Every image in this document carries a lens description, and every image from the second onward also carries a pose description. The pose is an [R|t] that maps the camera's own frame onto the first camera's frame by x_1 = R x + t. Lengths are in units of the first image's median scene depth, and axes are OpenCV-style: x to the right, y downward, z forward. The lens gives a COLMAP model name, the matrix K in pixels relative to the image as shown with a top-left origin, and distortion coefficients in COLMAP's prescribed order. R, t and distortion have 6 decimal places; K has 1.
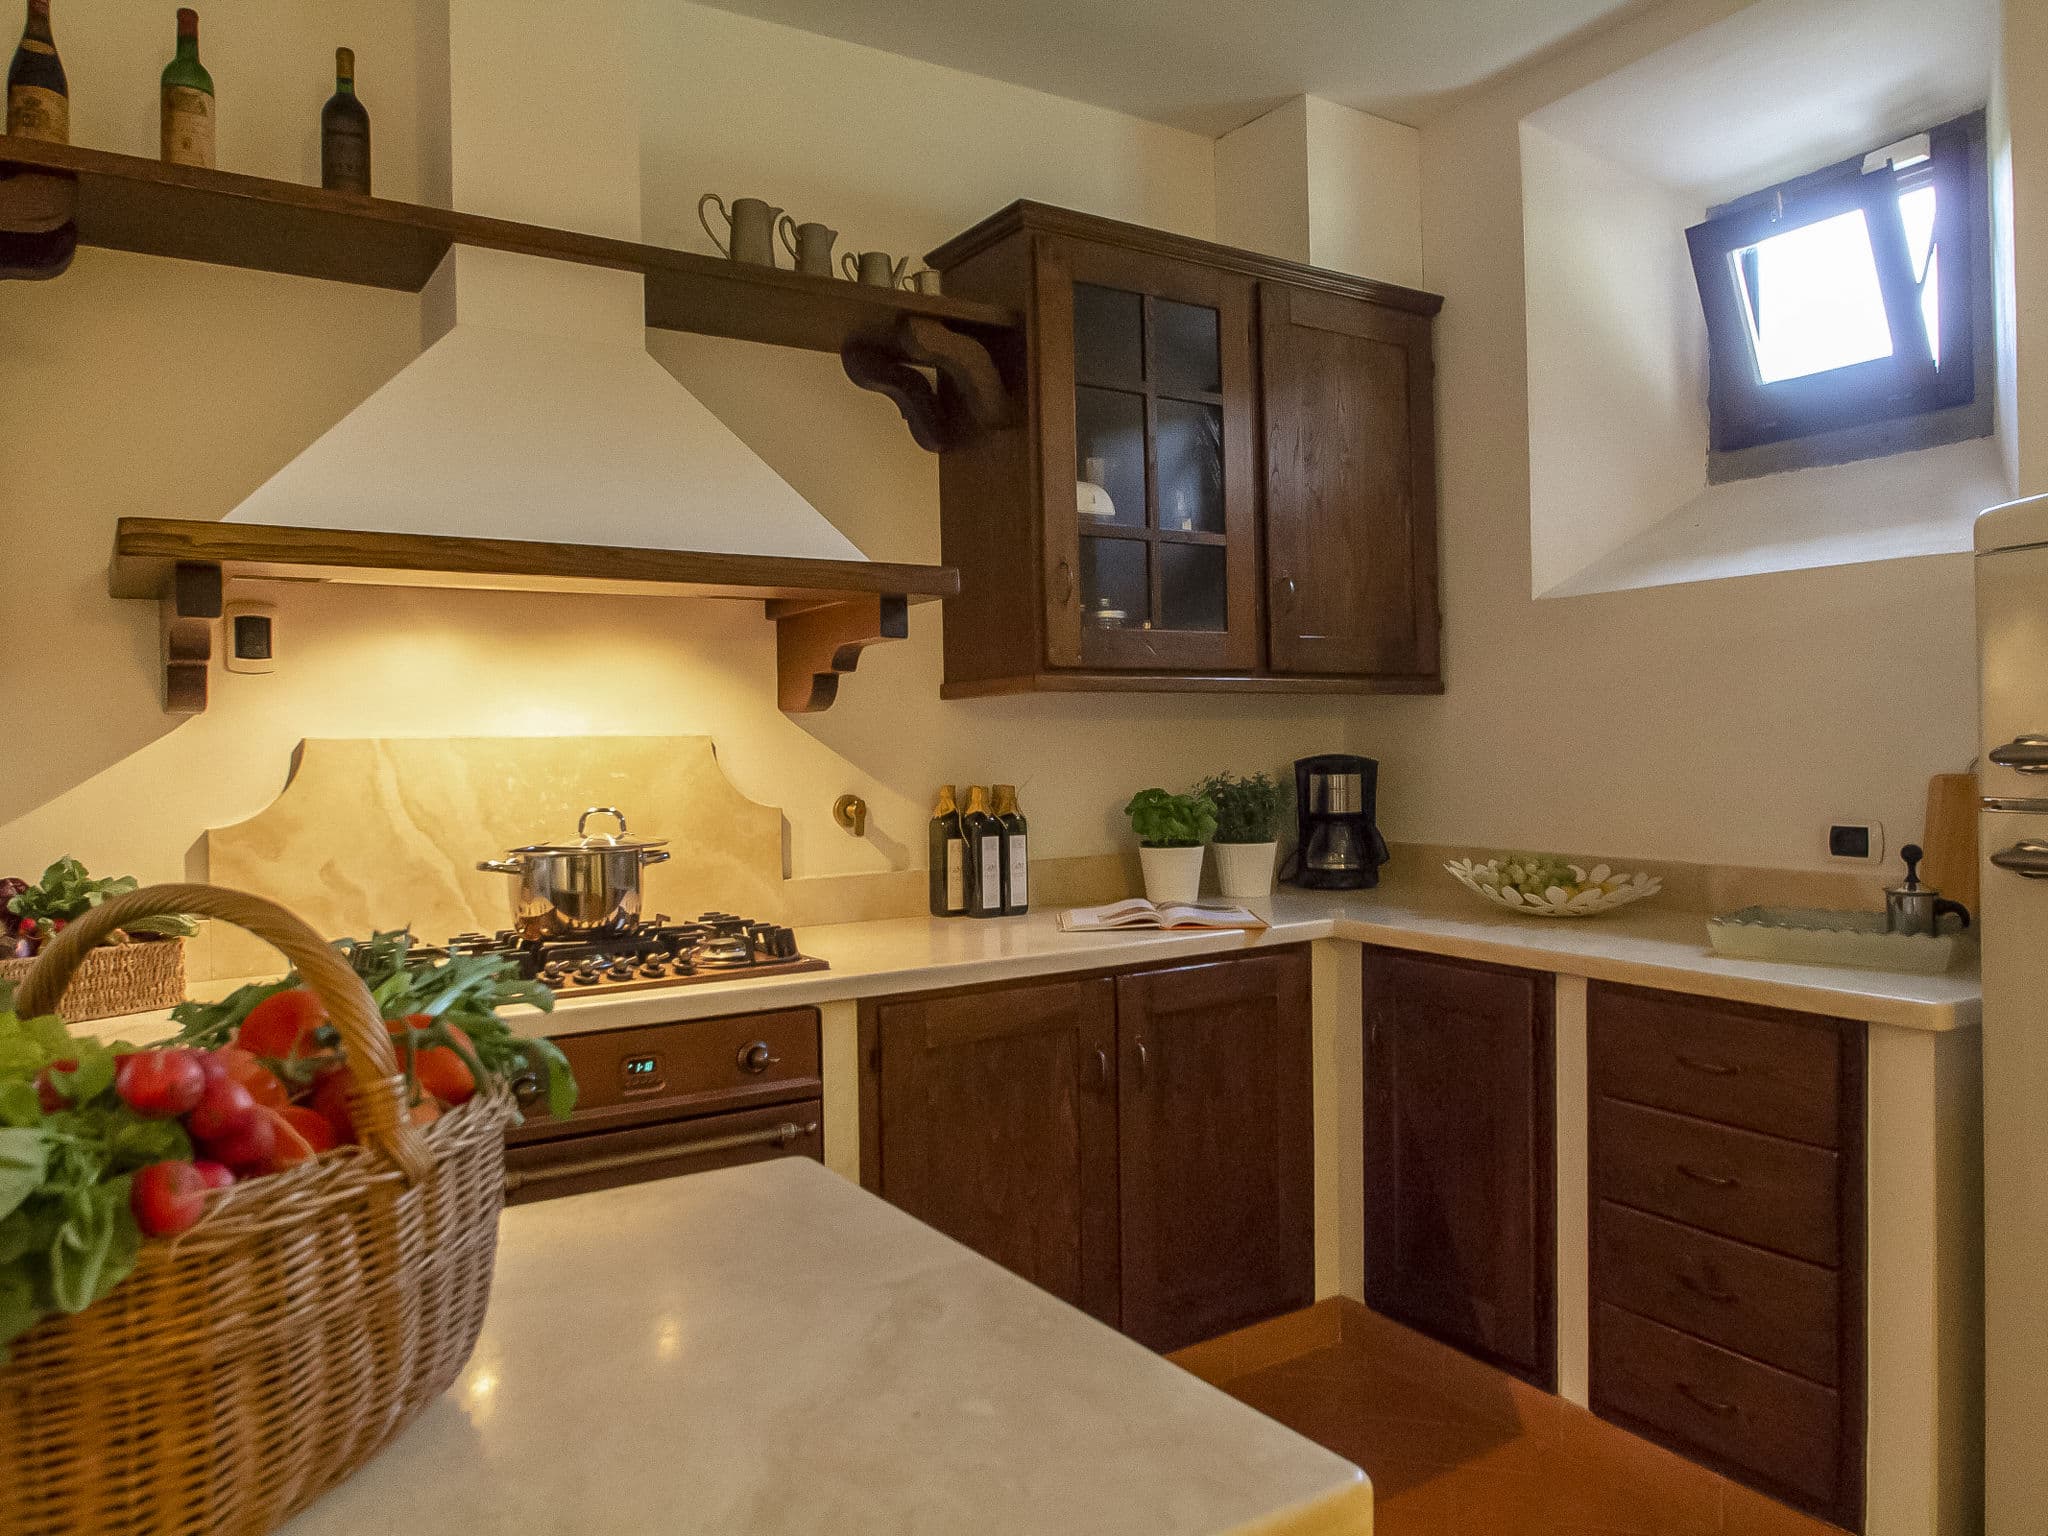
lens RADIAL K [[1437.0, 0, 1016.6], [0, 1437.0, 761.4], [0, 0, 1]] dist [-0.002459, -0.034593]
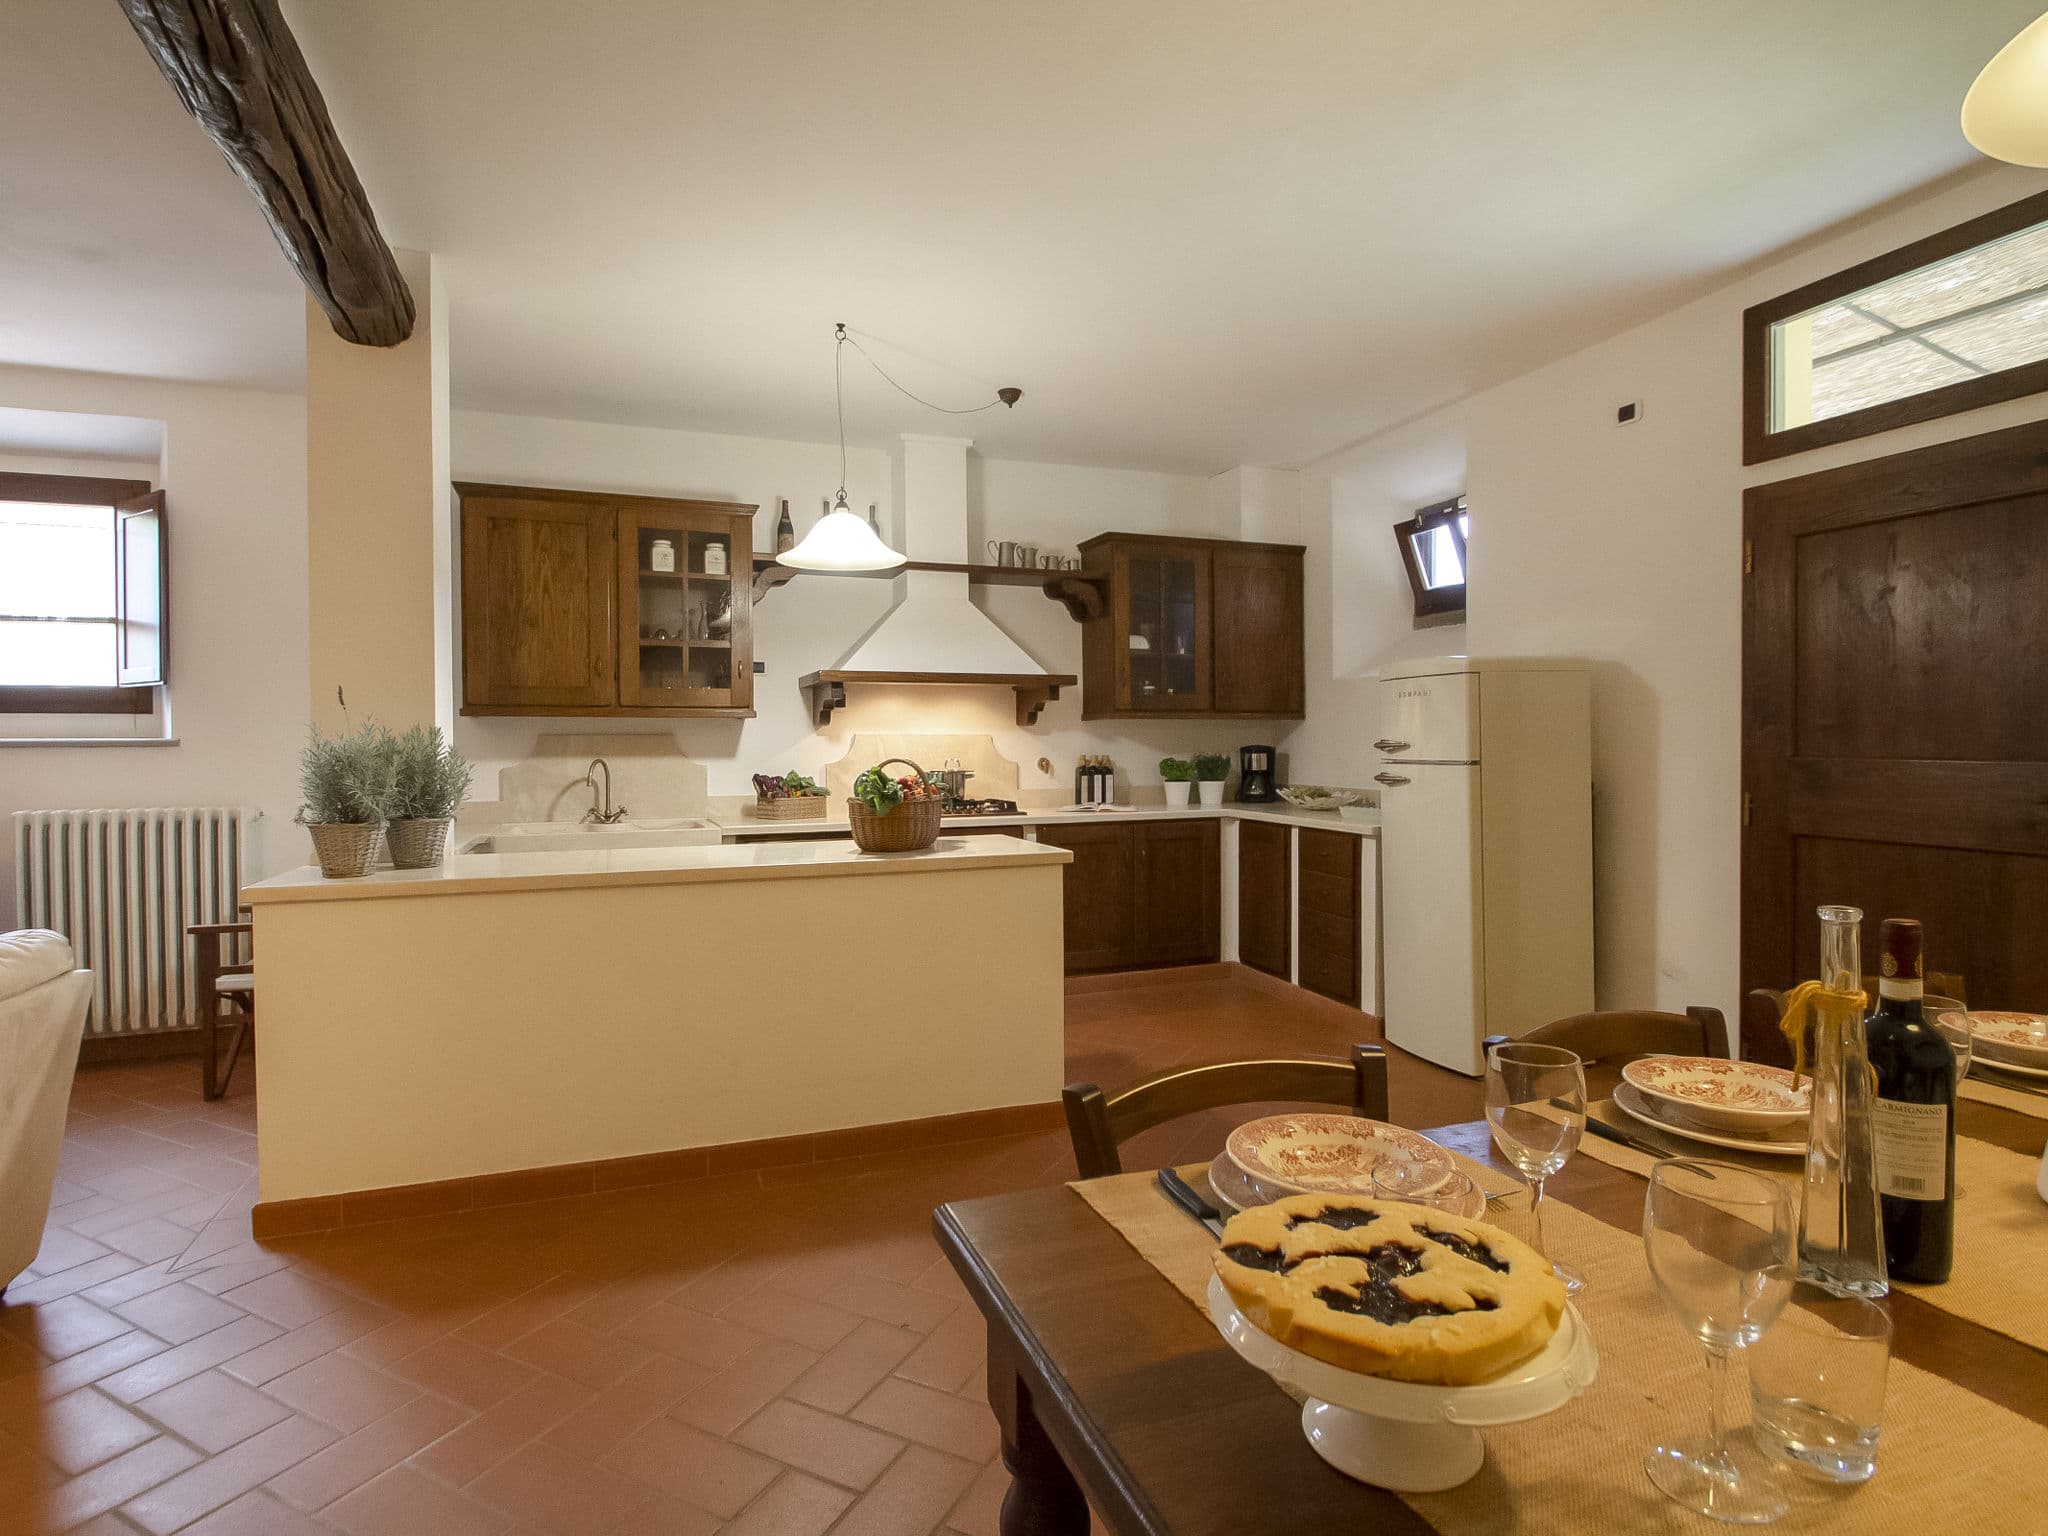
lens RADIAL K [[1068.9, 0, 1021.1], [0, 1068.9, 759.9], [0, 0, 1]] dist [0.001029, -0.018302]
pose [[0.978769, 0.013603, -0.204515, 0.251639], [-0.012043, 0.999888, 0.008871, 0.010977], [0.204613, -0.006220, 0.978823, -0.944486]]
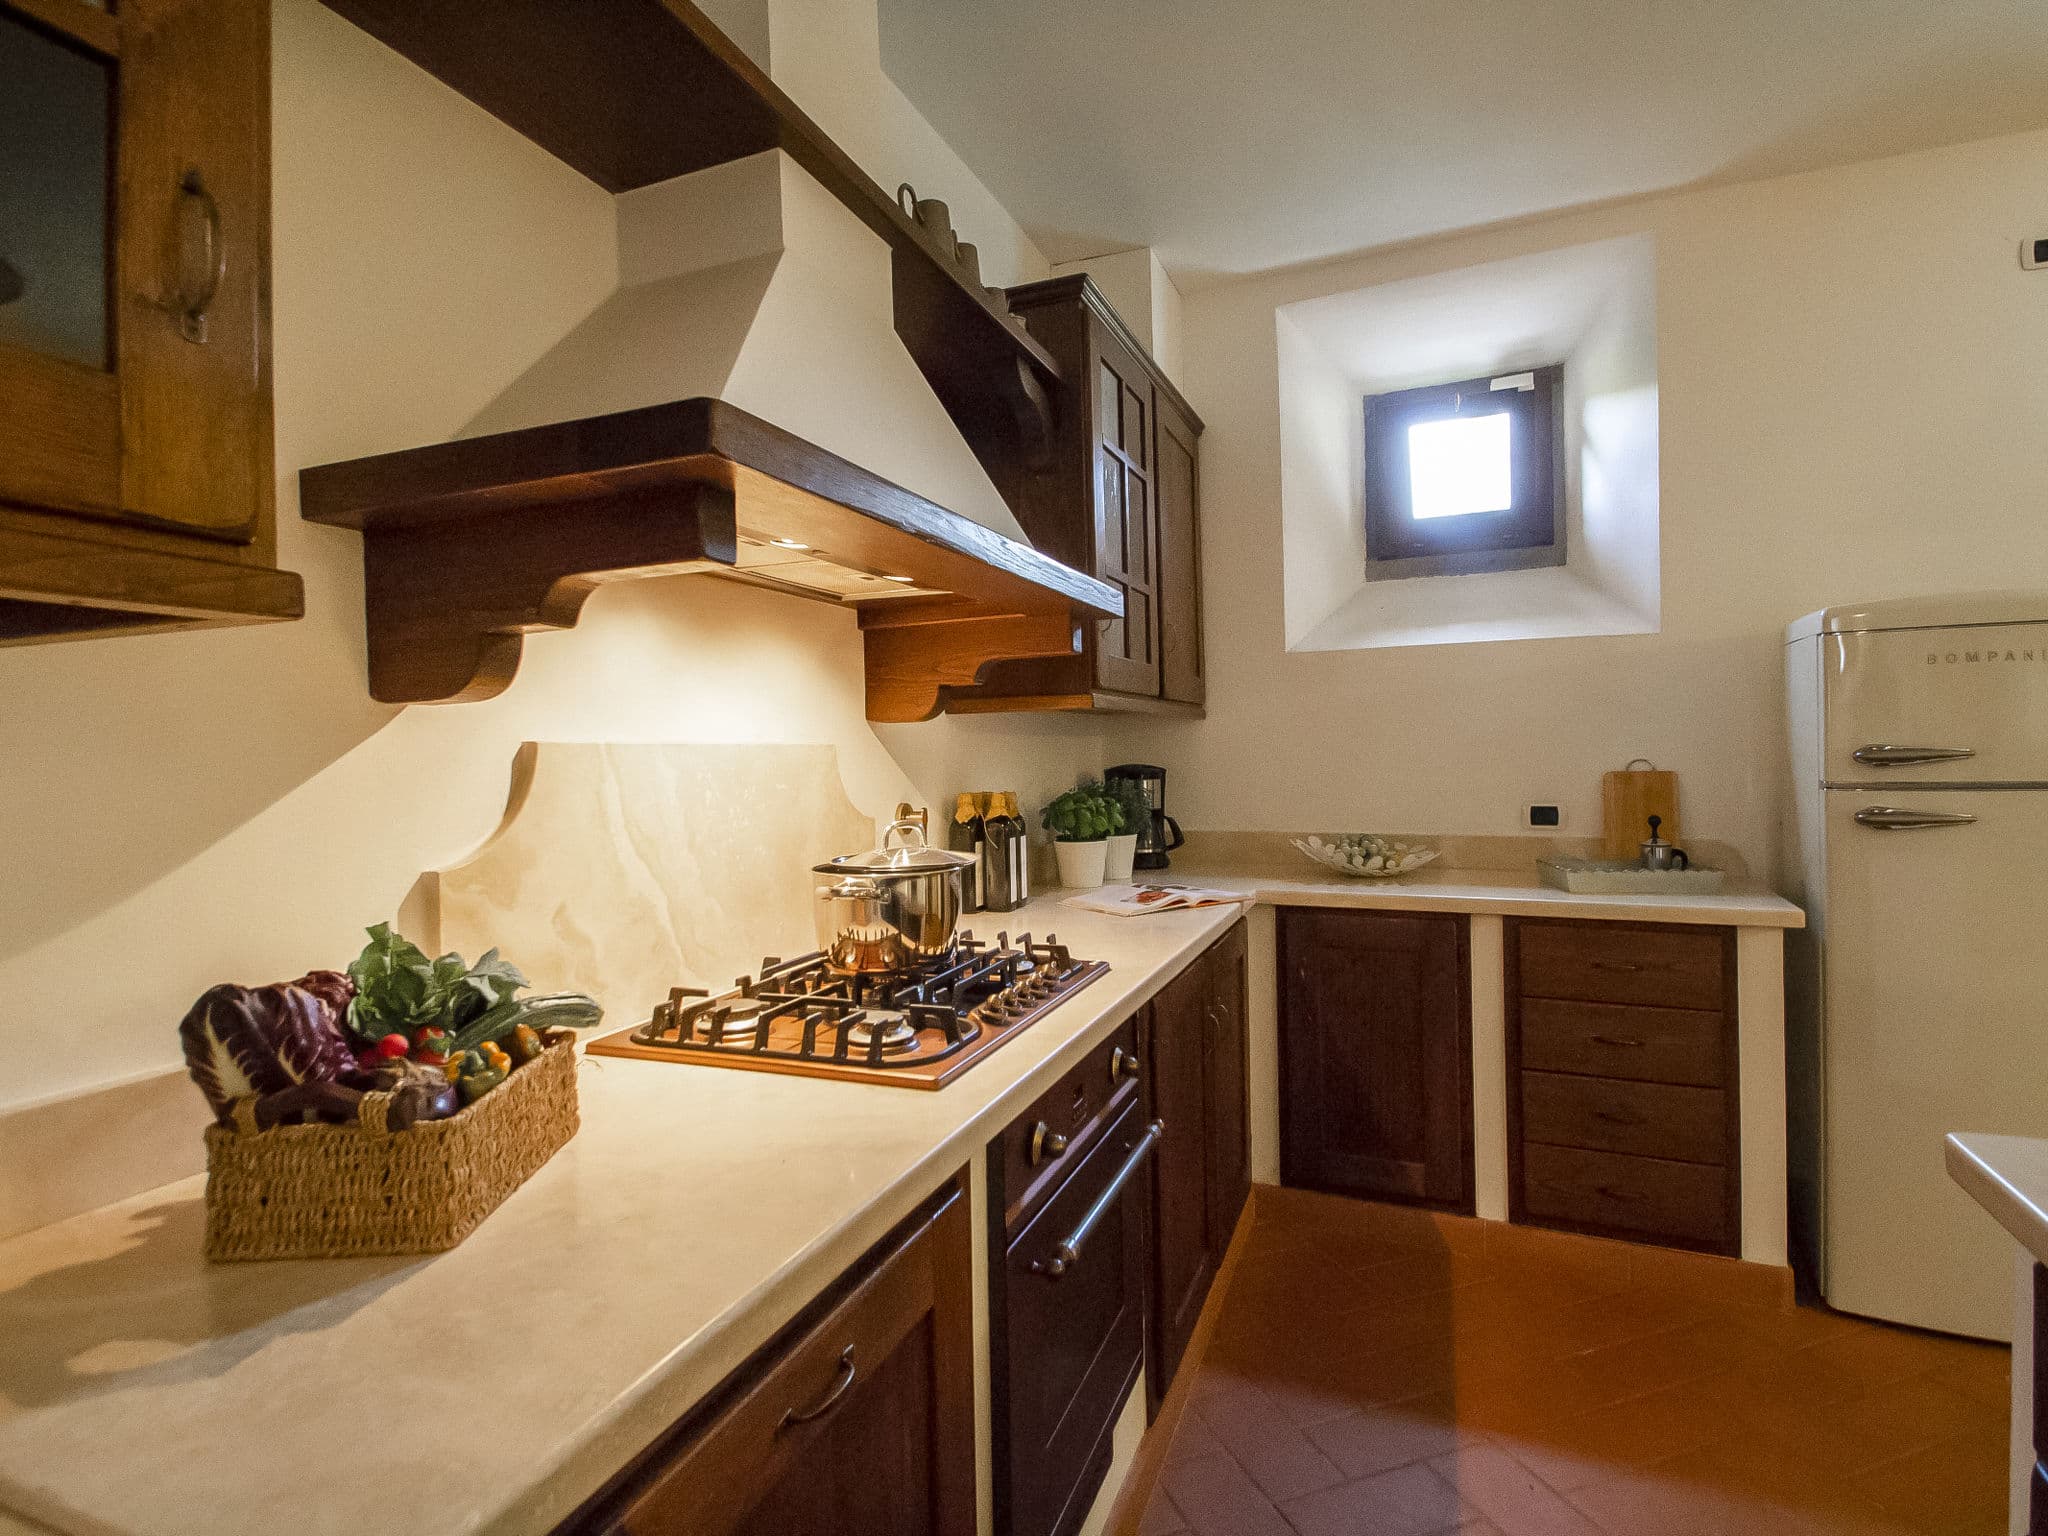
lens RADIAL K [[1068.9, 0, 1021.1], [0, 1068.9, 759.9], [0, 0, 1]] dist [0.001029, -0.018302]
pose [[0.823907, -0.002517, 0.566719, -0.511428], [0.012591, 0.999825, -0.013864, 0.003731], [-0.566585, 0.018558, 0.823794, 0.336775]]
